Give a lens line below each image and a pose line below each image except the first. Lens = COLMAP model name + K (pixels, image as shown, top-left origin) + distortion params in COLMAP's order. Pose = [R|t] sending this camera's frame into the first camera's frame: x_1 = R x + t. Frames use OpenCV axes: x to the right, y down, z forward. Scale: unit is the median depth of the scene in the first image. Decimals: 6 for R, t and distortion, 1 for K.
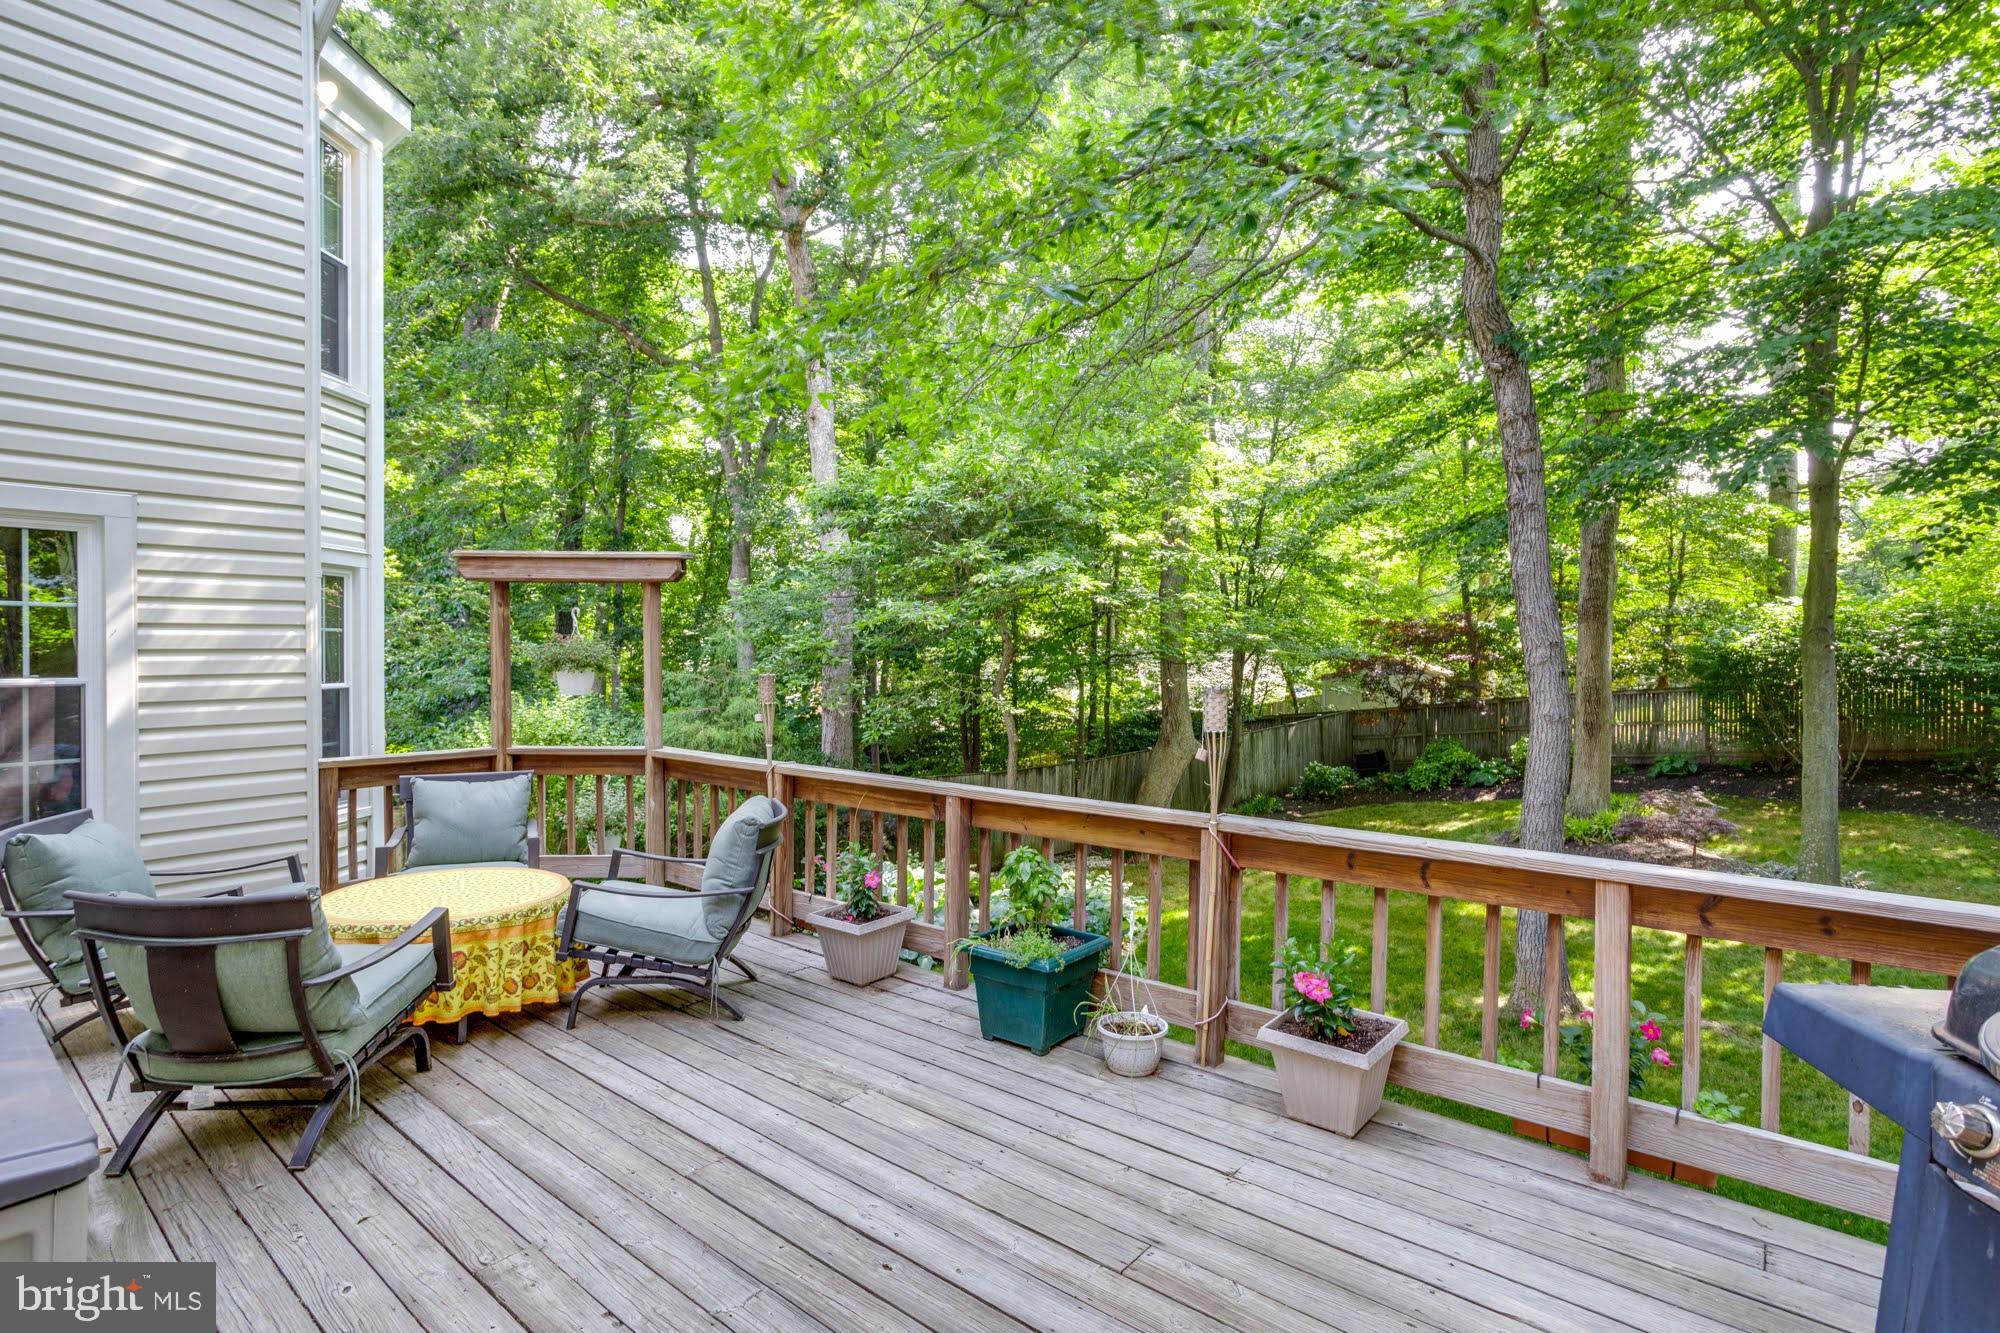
lens RADIAL K [[998.9, 0, 995.6], [0, 998.9, 656.2], [0, 0, 1]] dist [-0.031137, 0.025286]
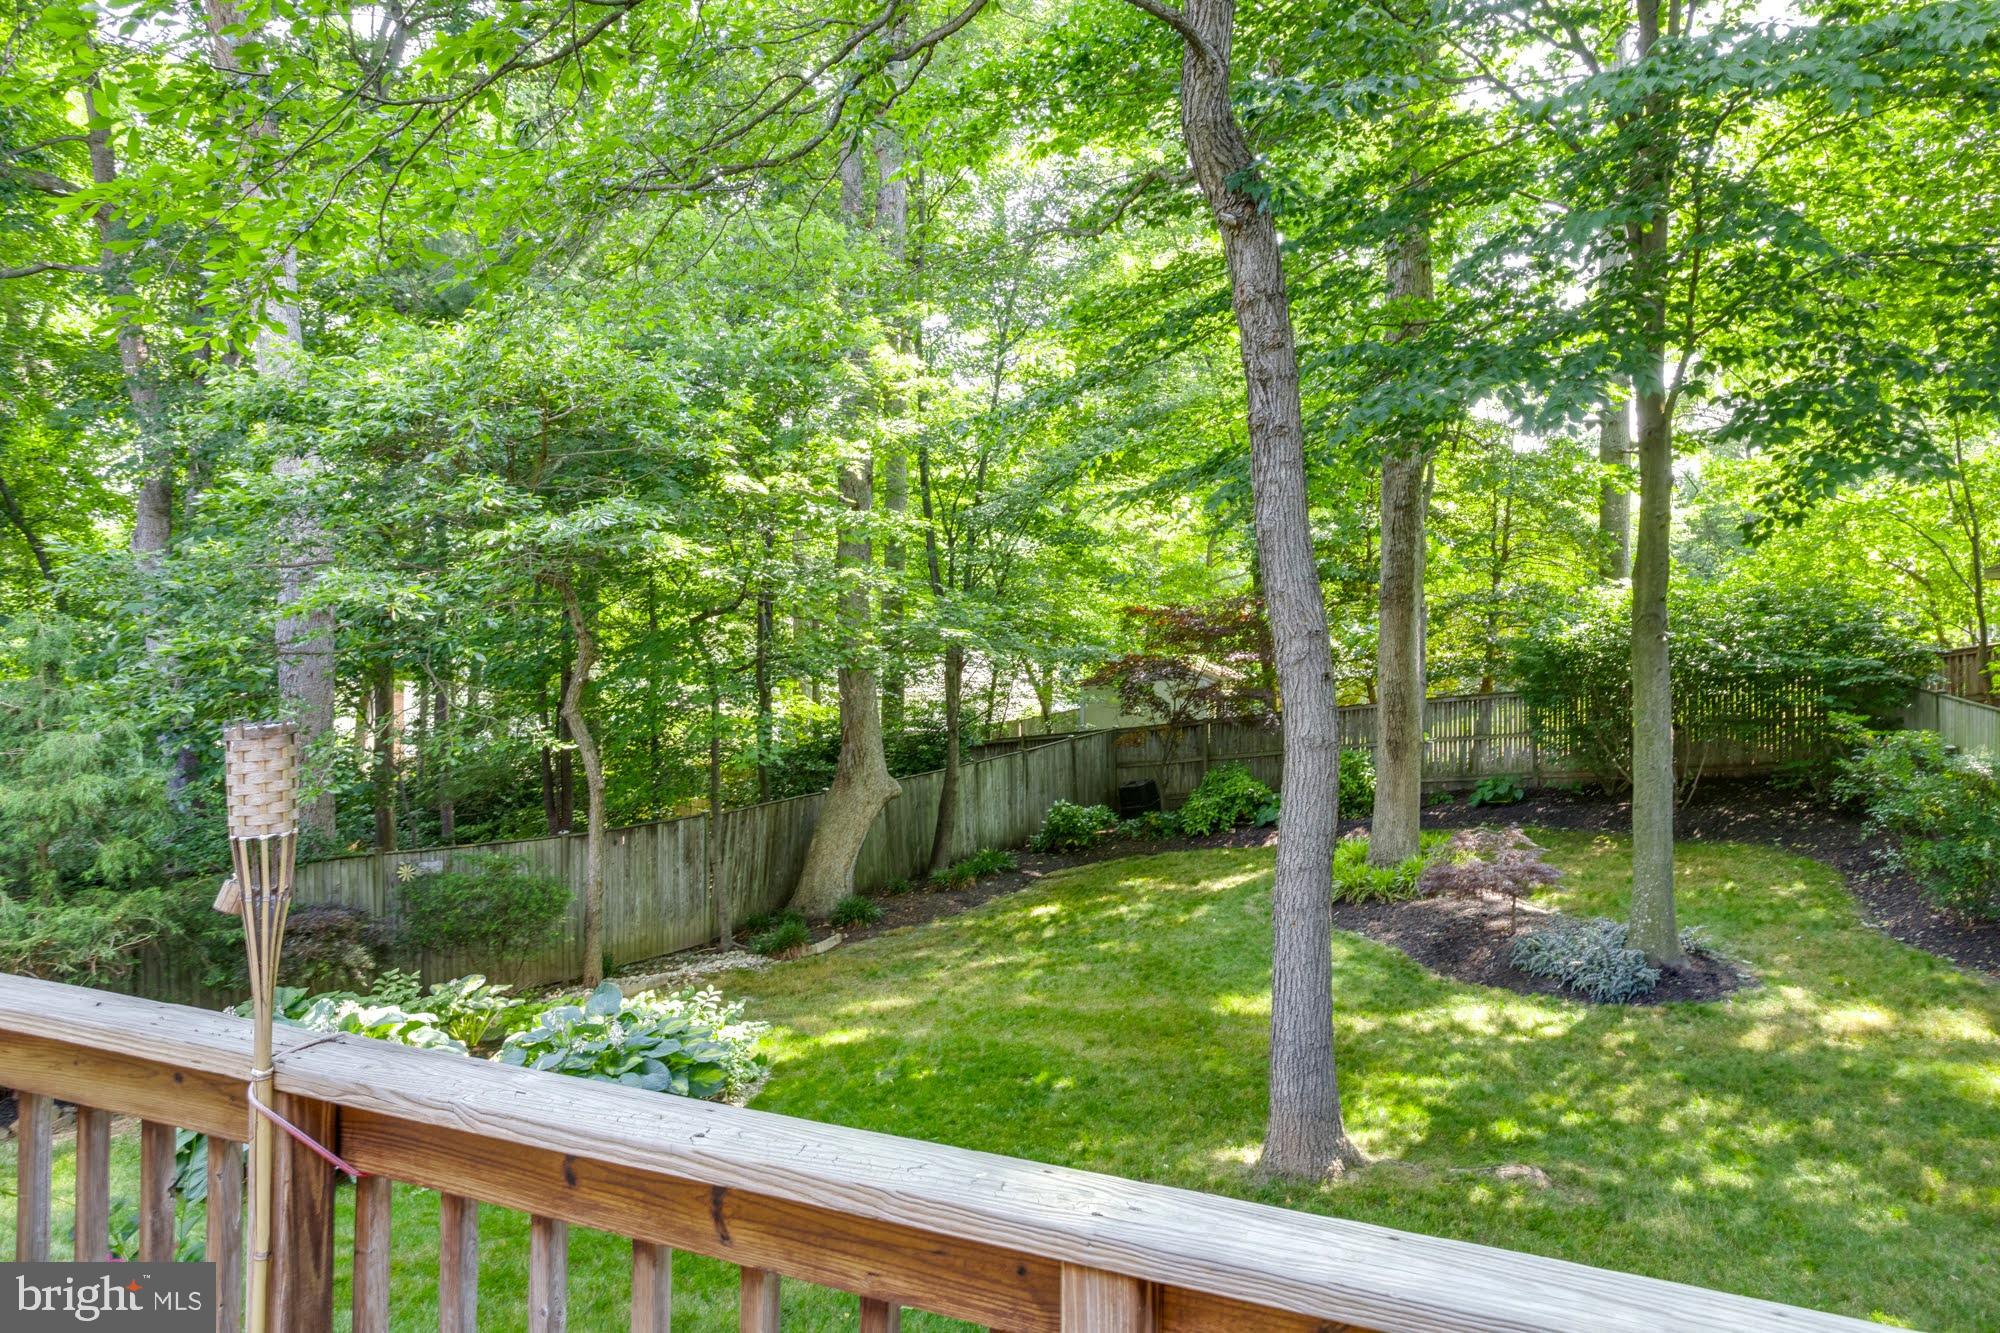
lens RADIAL K [[1317.8, 0, 1010.8], [0, 1317.8, 669.2], [0, 0, 1]] dist [-0.012249, 0.003567]
pose [[0.971966, -0.010871, 0.234870, 0.069522], [0.009176, 0.999923, 0.008306, 0.000897], [-0.234943, -0.005918, 0.971991, 0.078745]]
